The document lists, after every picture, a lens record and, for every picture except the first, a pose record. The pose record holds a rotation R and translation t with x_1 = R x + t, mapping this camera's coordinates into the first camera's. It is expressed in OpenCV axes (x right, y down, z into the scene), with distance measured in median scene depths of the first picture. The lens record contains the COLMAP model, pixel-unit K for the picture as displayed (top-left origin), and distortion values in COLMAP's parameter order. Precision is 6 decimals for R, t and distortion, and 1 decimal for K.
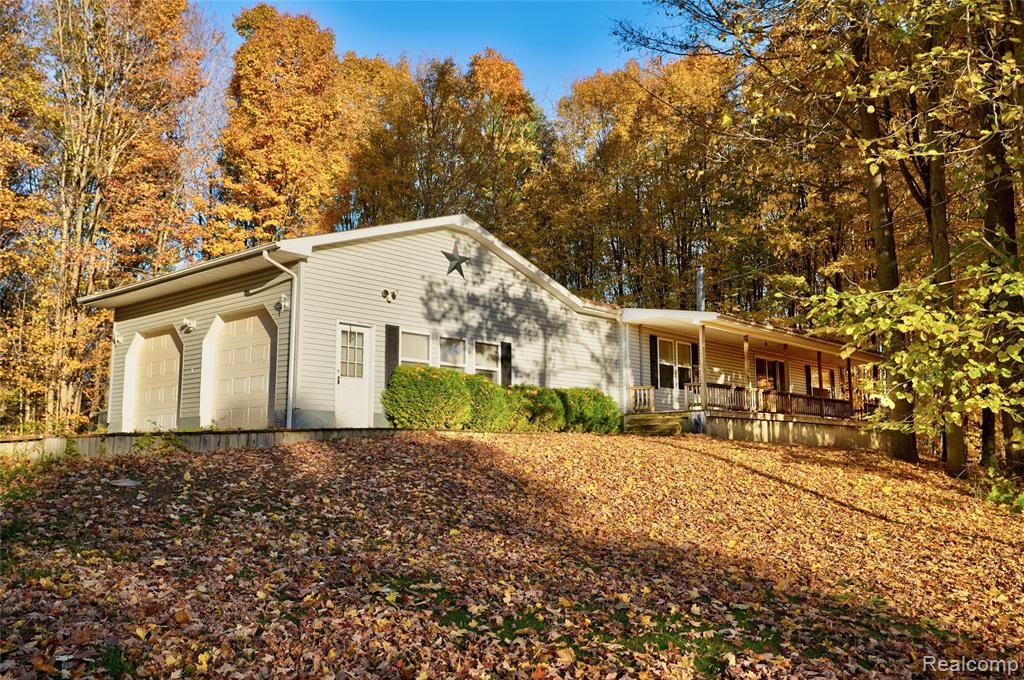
lens RADIAL K [[861.6, 0, 515.6], [0, 861.6, 336.3], [0, 0, 1]] dist [0.032034, 0.001317]
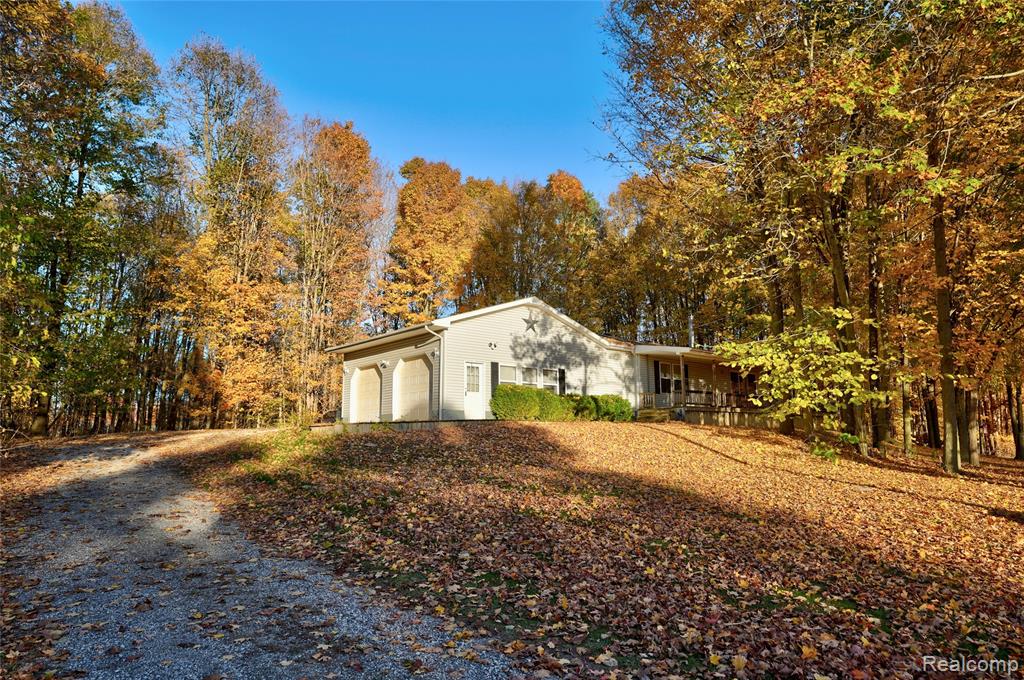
lens RADIAL K [[628.9, 0, 507.5], [0, 628.9, 339.9], [0, 0, 1]] dist [-0.033399, -0.000351]
pose [[0.989978, -0.026618, -0.138687, 0.054430], [0.023760, 0.999471, -0.022221, -0.024072], [0.139206, 0.018703, 0.990087, -0.239268]]
